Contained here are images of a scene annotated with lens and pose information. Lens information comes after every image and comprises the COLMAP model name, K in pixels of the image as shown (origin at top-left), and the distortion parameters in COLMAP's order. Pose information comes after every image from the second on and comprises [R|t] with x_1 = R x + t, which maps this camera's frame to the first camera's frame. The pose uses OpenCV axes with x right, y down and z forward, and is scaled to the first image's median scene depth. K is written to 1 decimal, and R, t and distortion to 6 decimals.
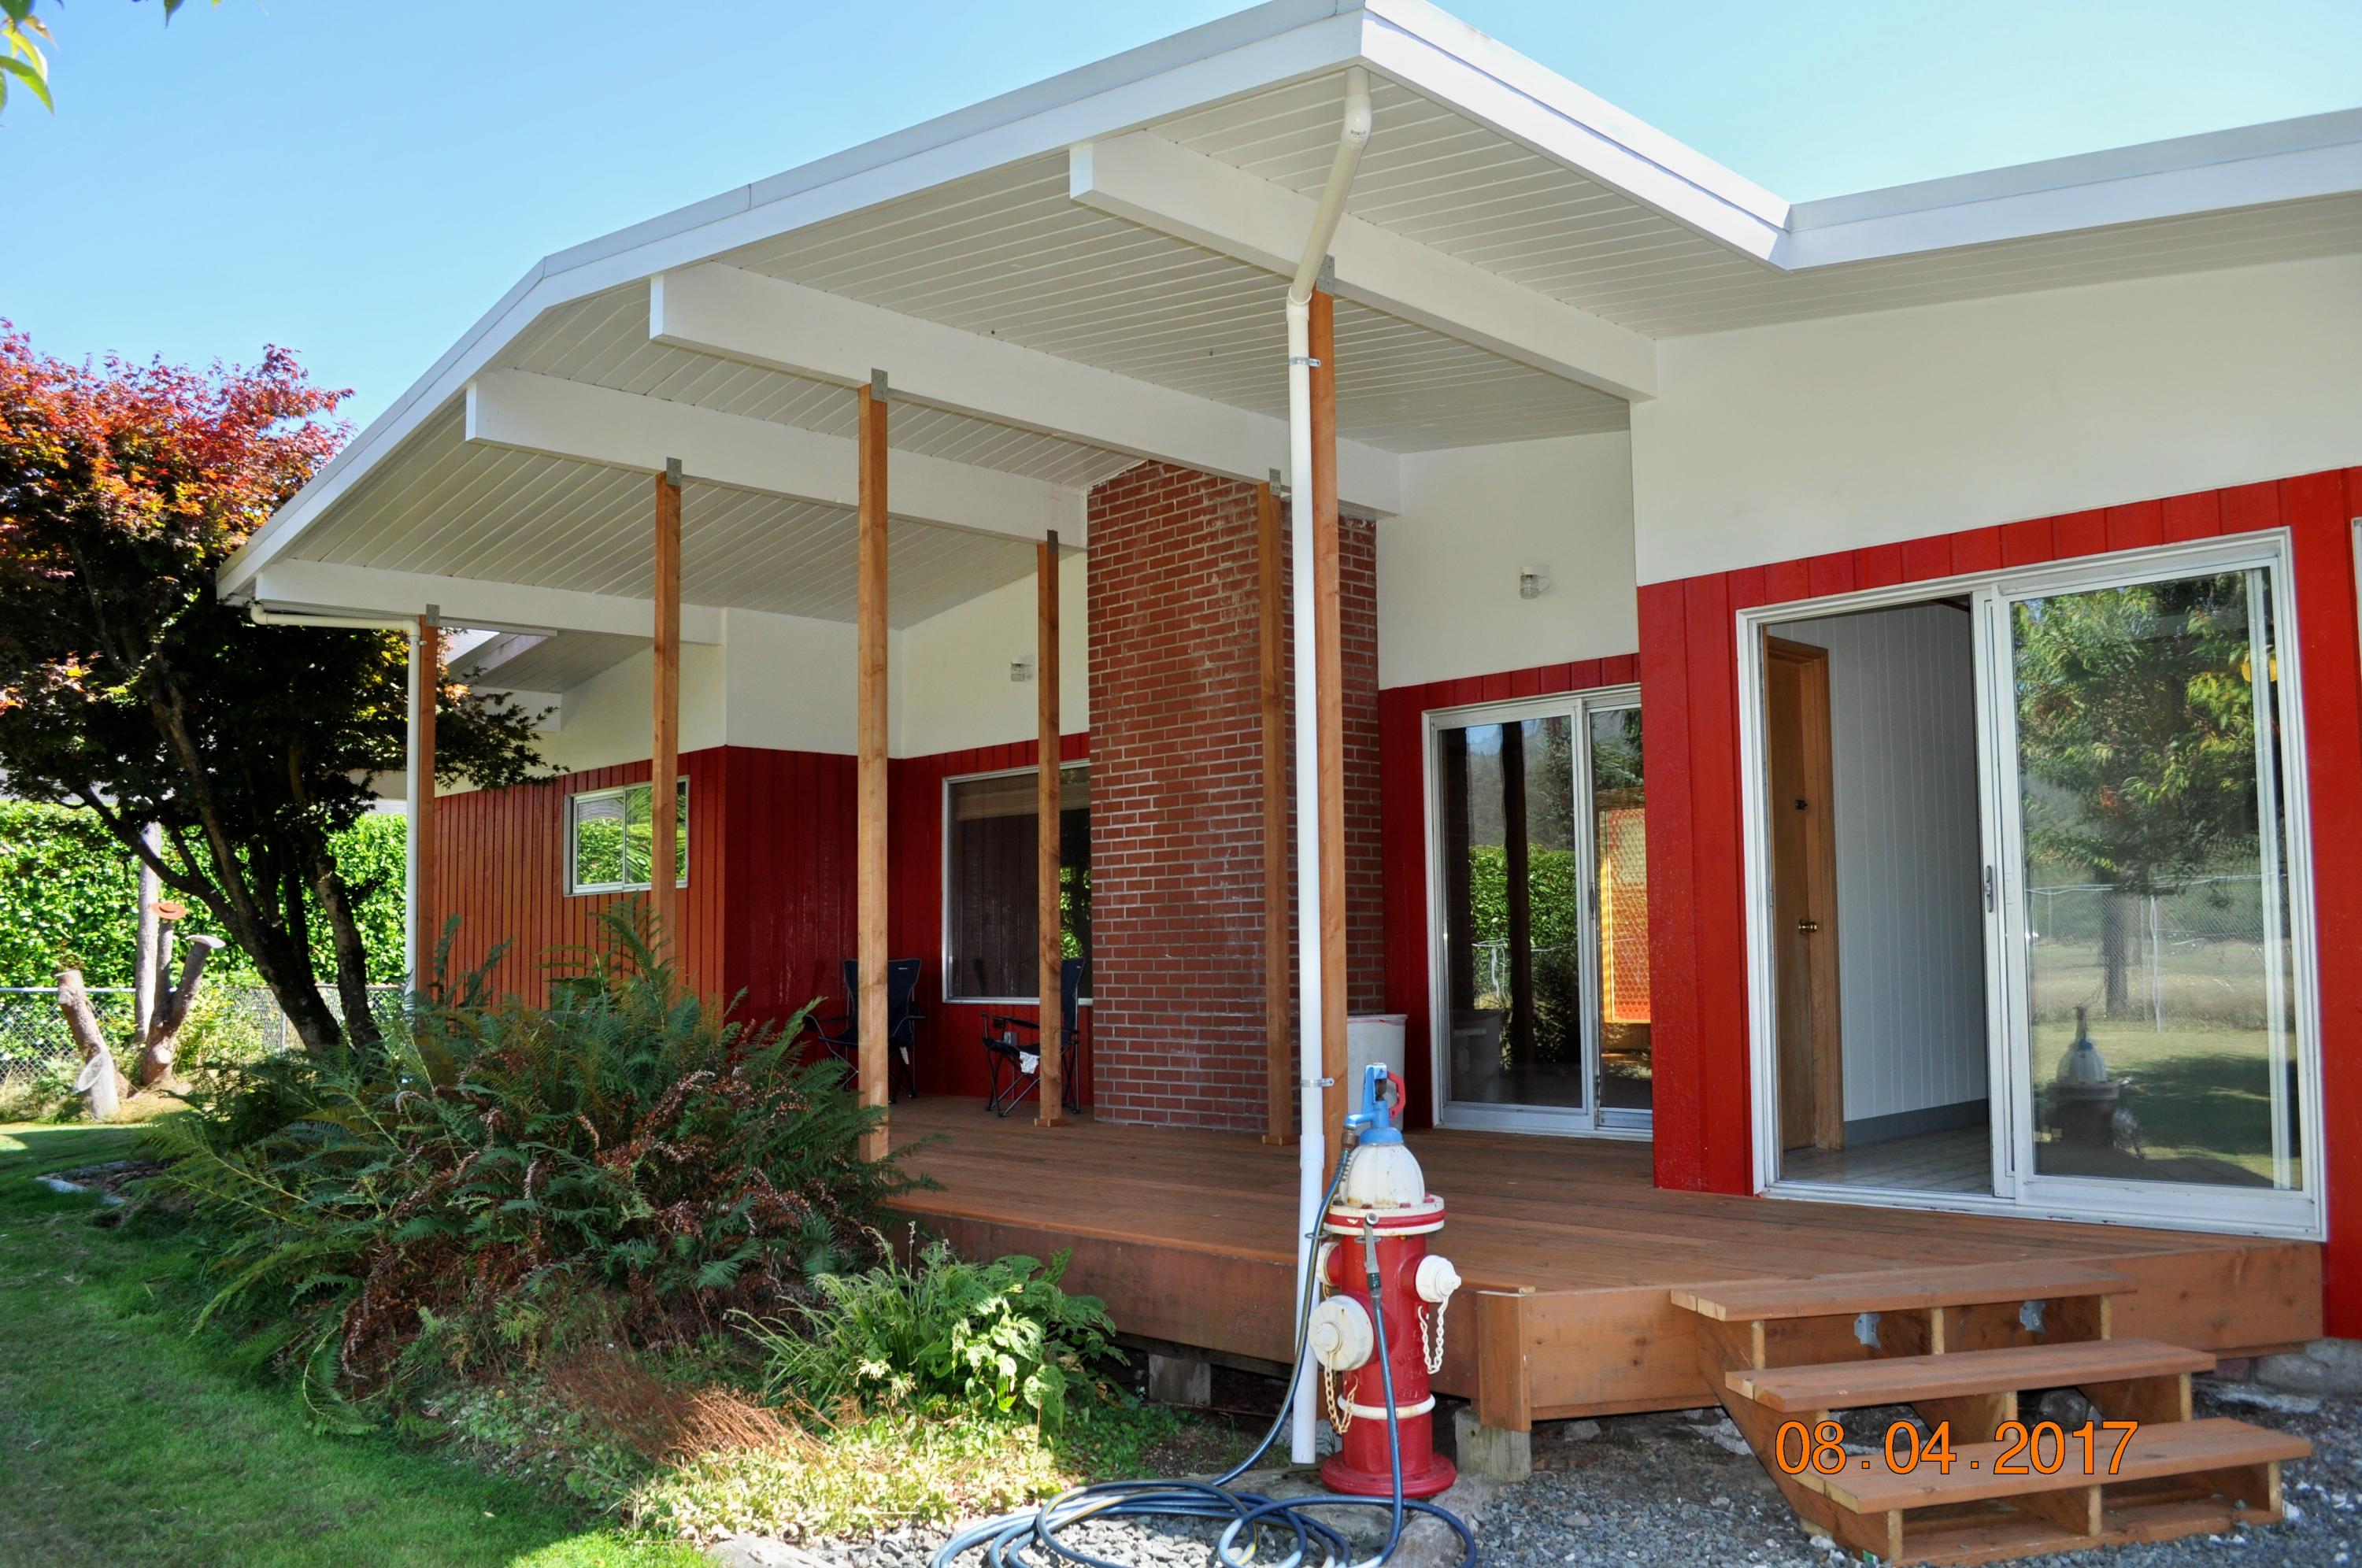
lens RADIAL K [[1874.5, 0, 1185.1], [0, 1874.5, 812.0], [0, 0, 1]] dist [-0.082830, 0.015553]
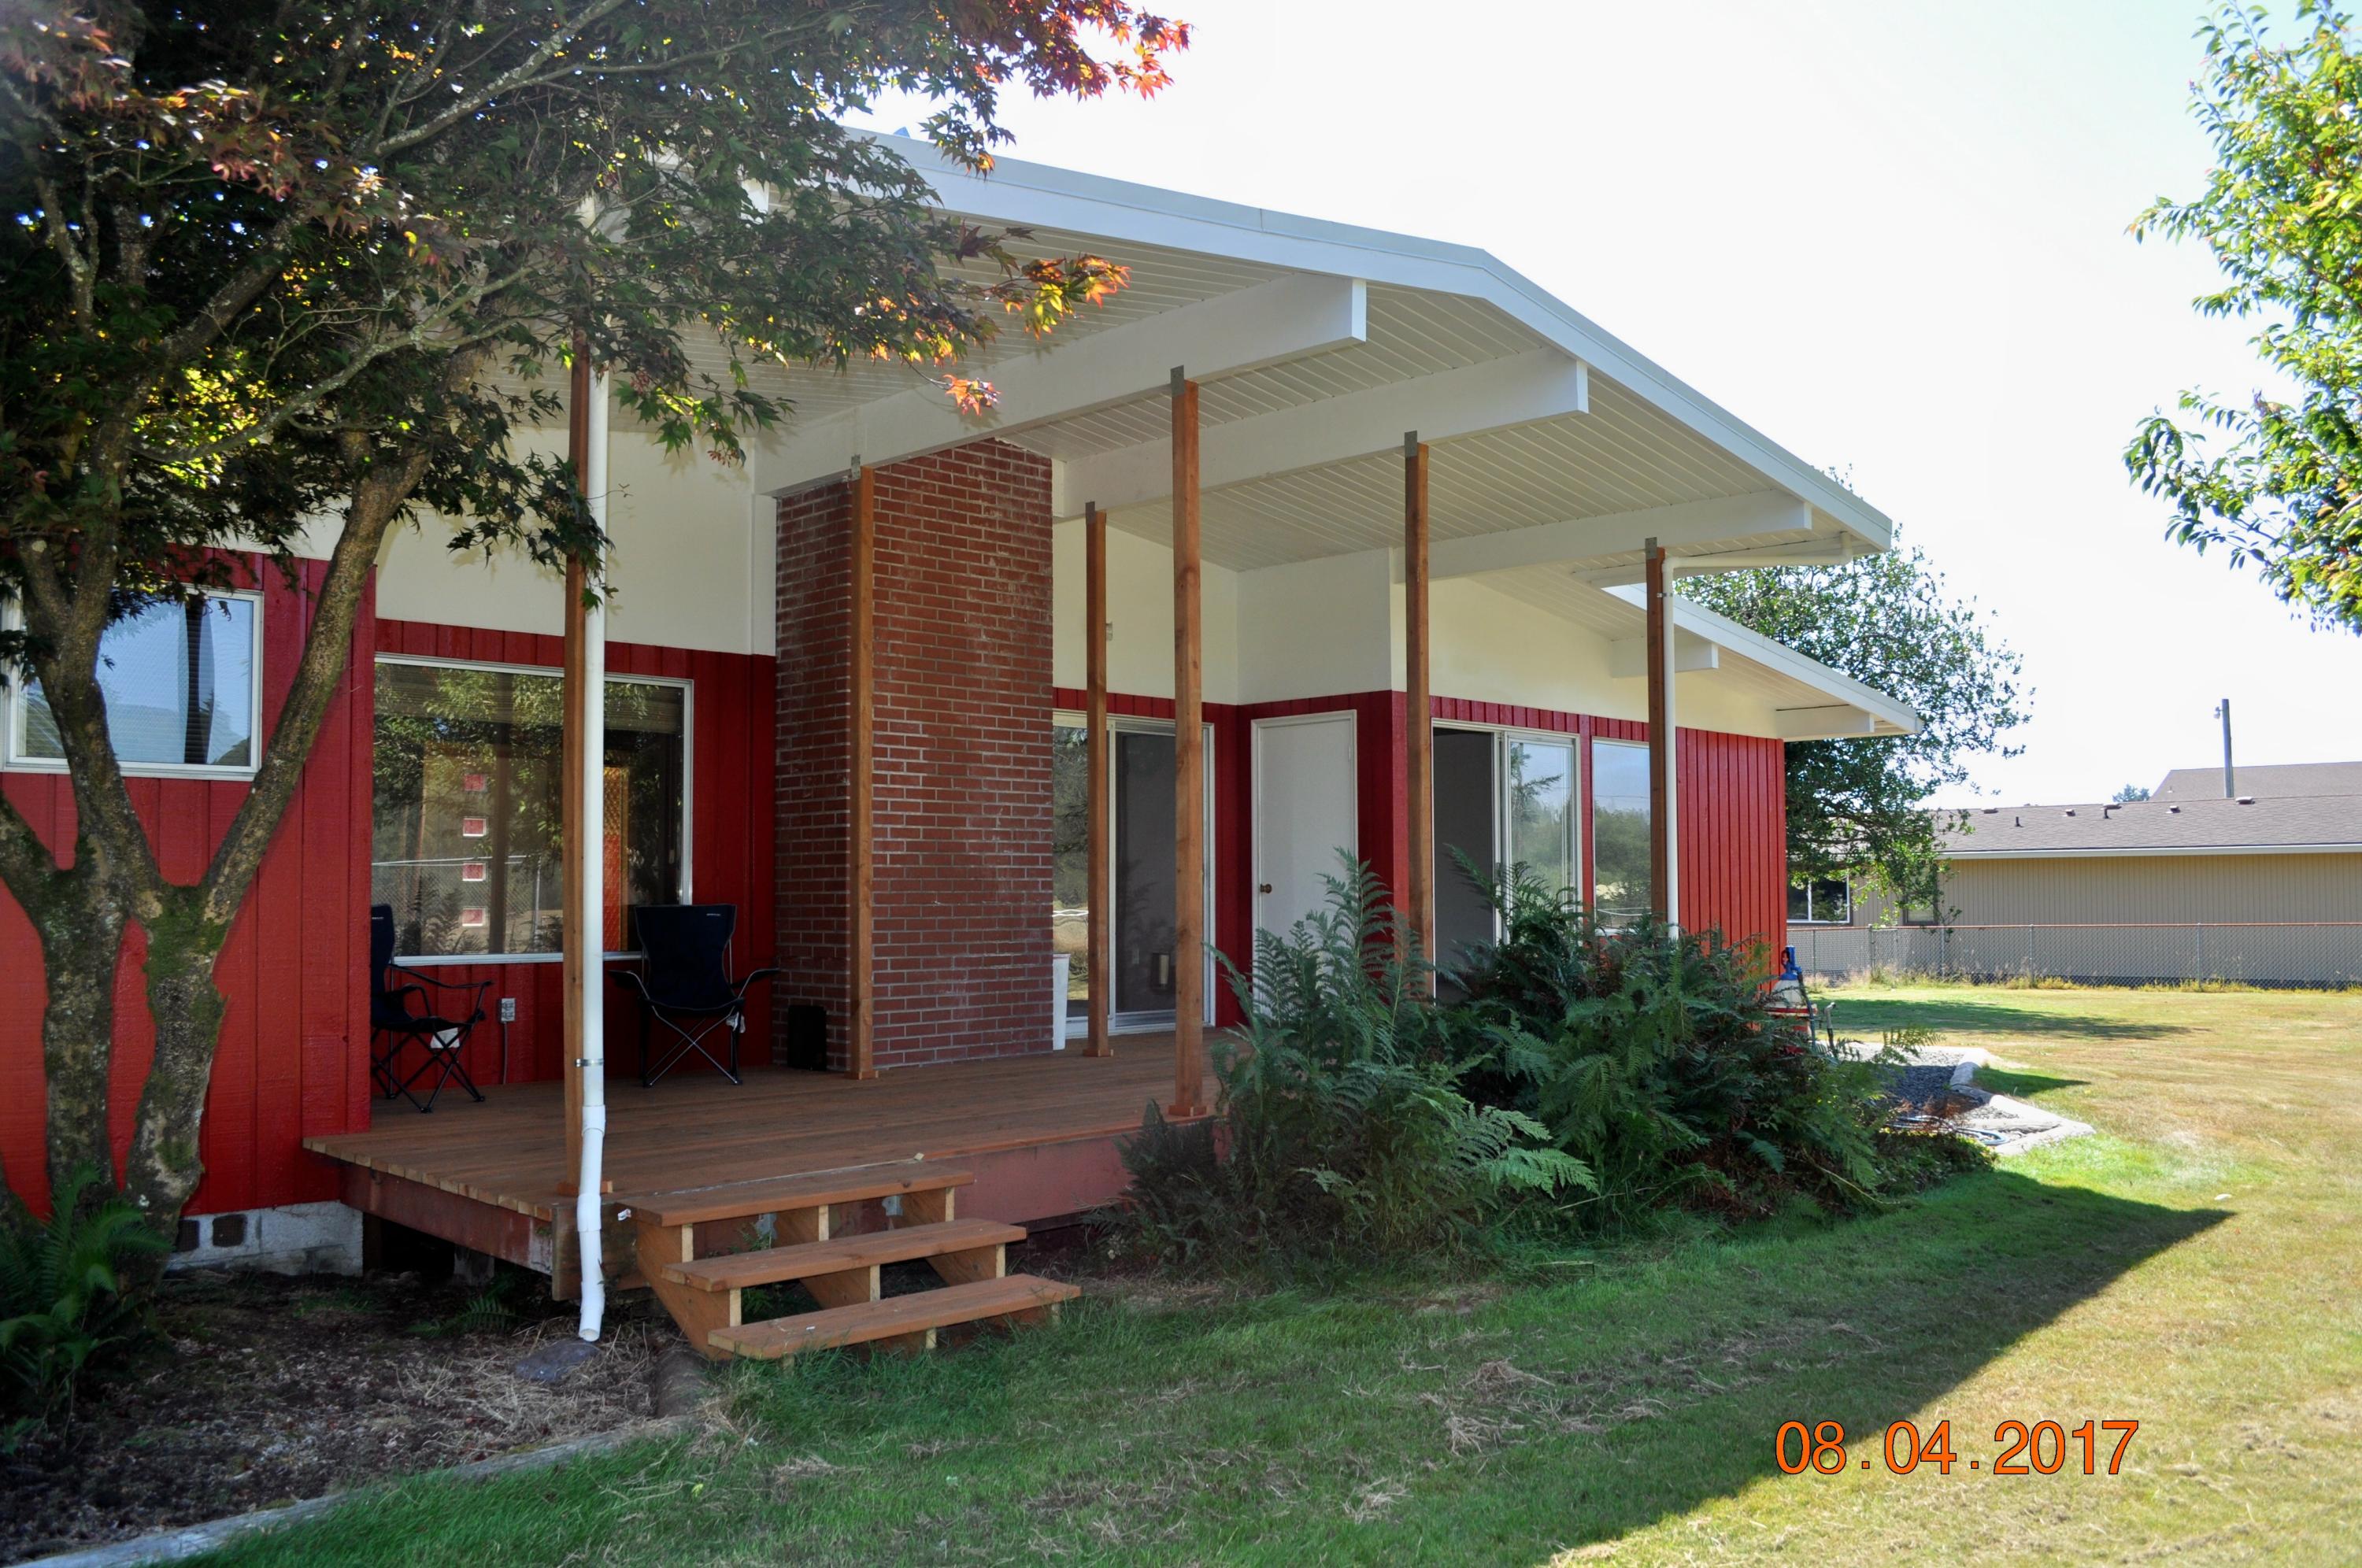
lens RADIAL K [[1874.5, 0, 1185.1], [0, 1874.5, 812.0], [0, 0, 1]] dist [-0.082830, 0.015553]
pose [[-0.032597, 0.058398, 0.997761, -1.084618], [-0.072290, 0.995539, -0.060629, 0.081189], [-0.996851, -0.074104, -0.028230, 0.908377]]
